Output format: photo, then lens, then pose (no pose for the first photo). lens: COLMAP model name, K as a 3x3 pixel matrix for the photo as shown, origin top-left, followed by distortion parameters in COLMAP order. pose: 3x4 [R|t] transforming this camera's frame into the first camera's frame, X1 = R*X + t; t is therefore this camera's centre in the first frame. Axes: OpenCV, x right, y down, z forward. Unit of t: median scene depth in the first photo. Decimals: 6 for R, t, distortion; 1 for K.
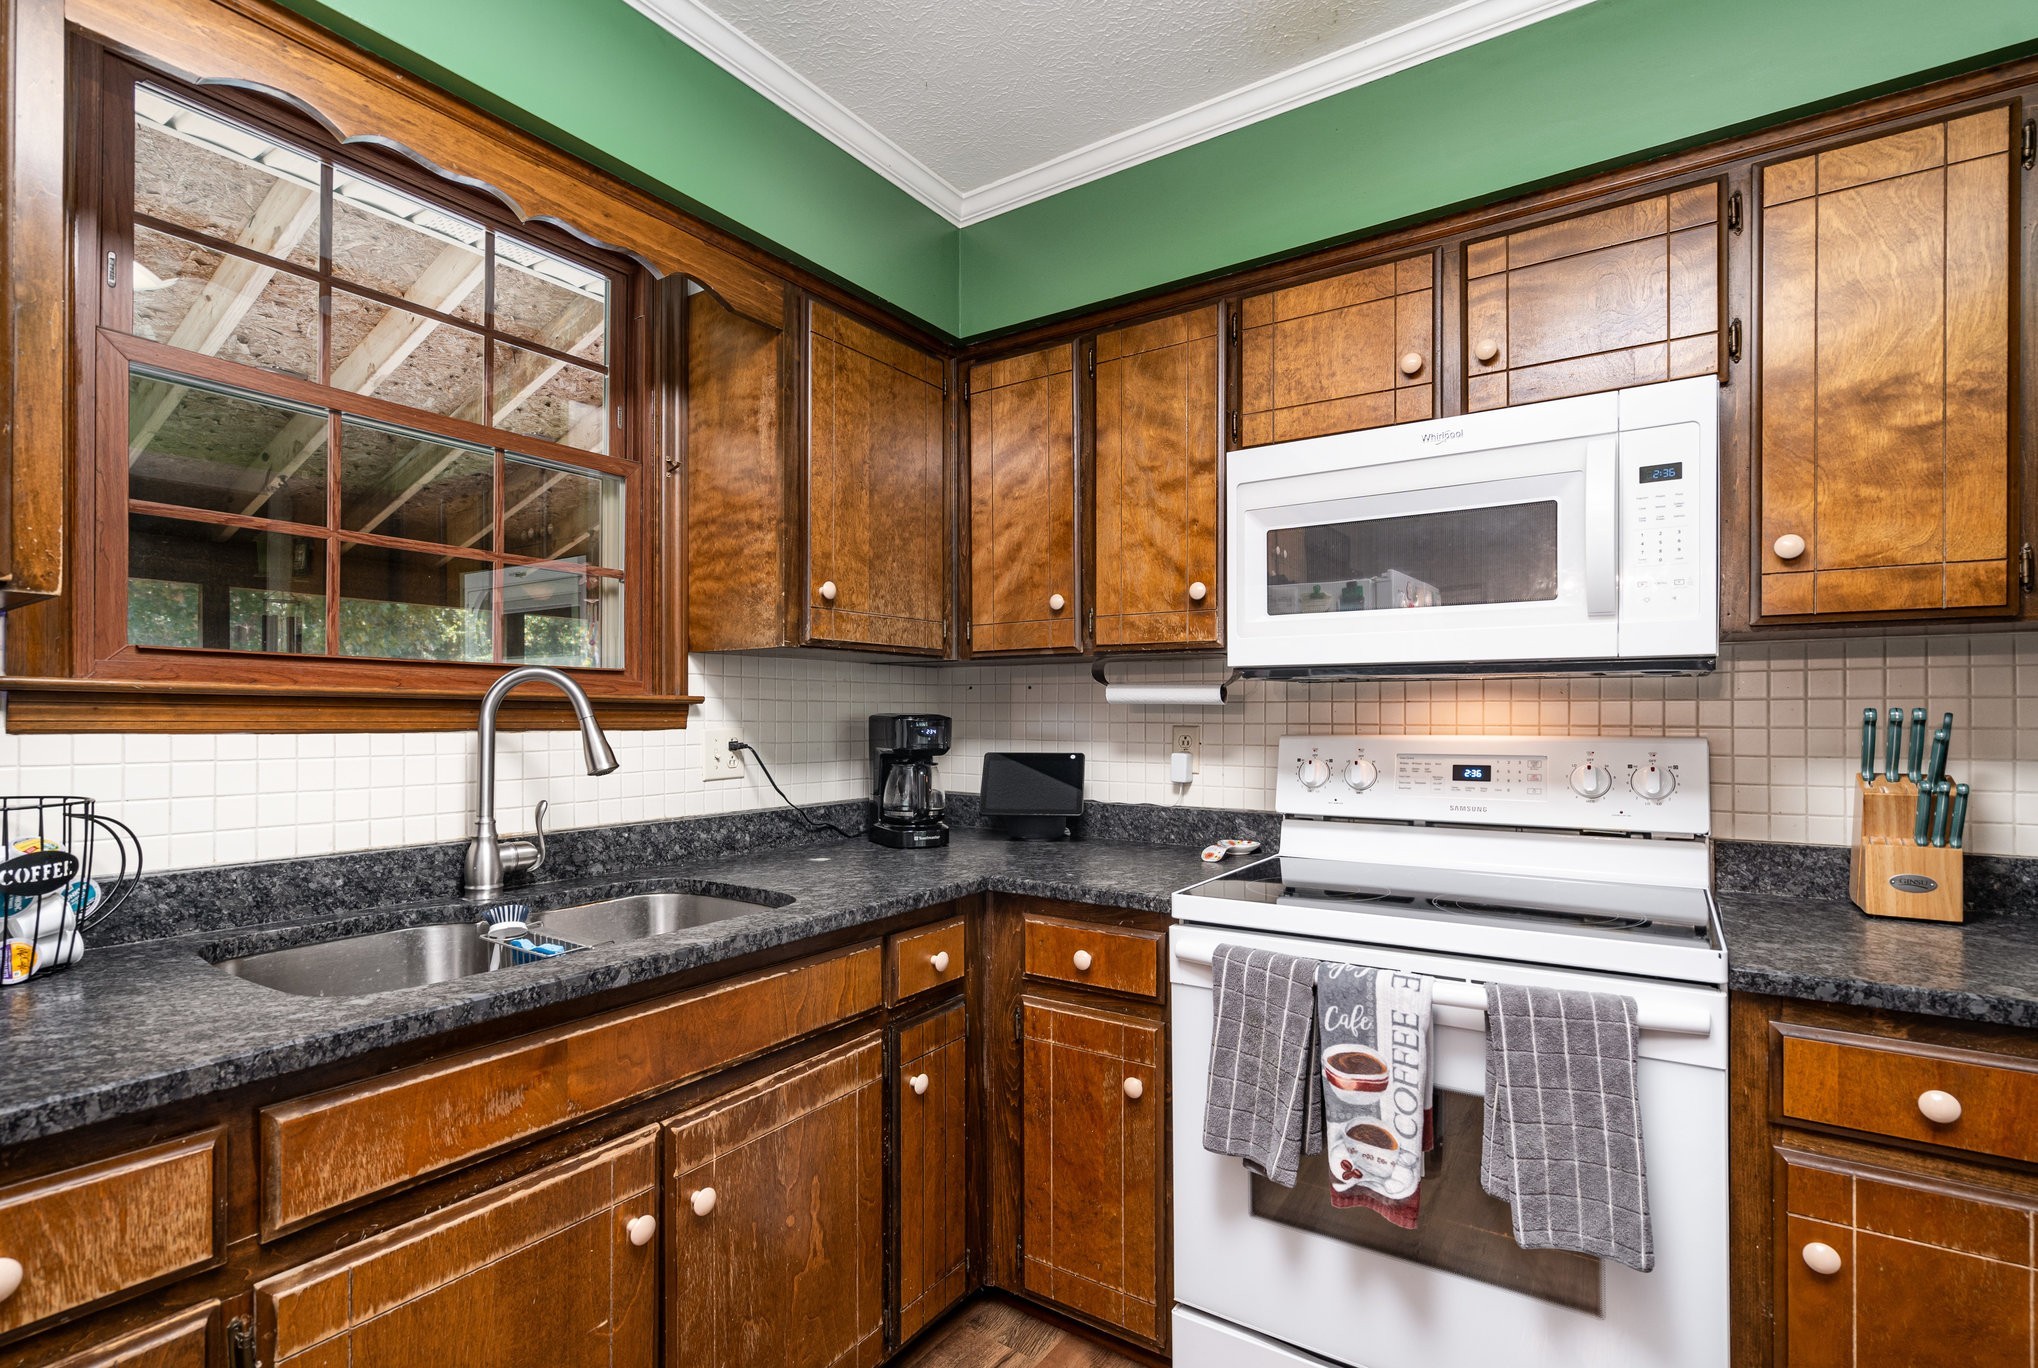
lens RADIAL K [[954.5, 0, 1013.5], [0, 954.5, 702.6], [0, 0, 1]] dist [-0.002293, -0.000033]
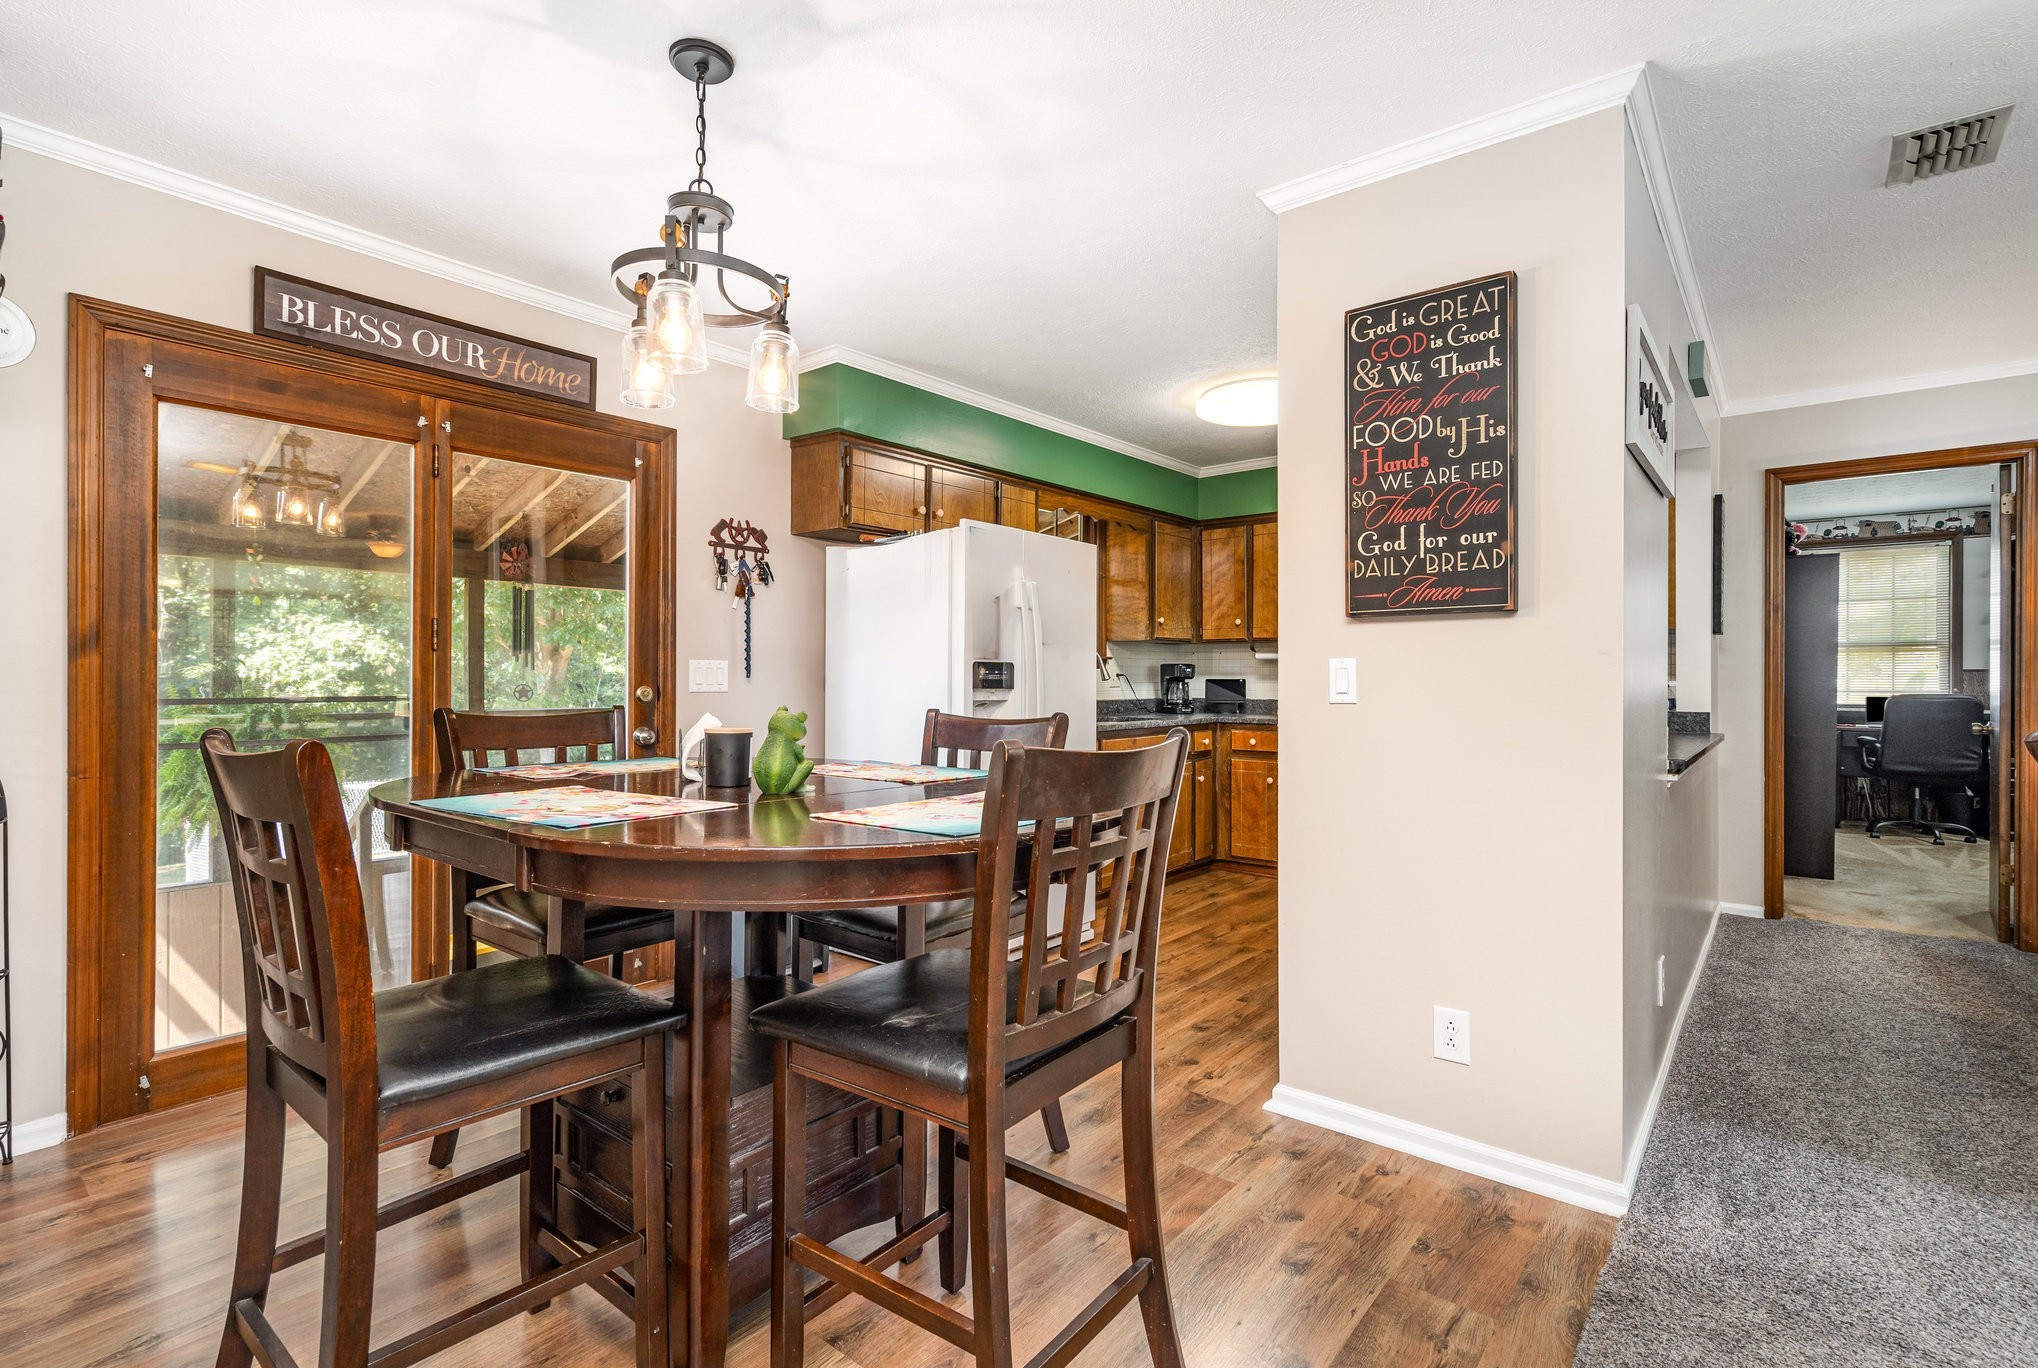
lens RADIAL K [[954.5, 0, 1028.8], [0, 954.5, 676.1], [0, 0, 1]] dist [-0.002293, -0.000033]
pose [[0.996901, -0.001167, -0.078658, -0.322551], [0.002052, 0.999935, 0.011176, 0.016600], [0.078640, -0.011303, 0.996839, -1.692847]]
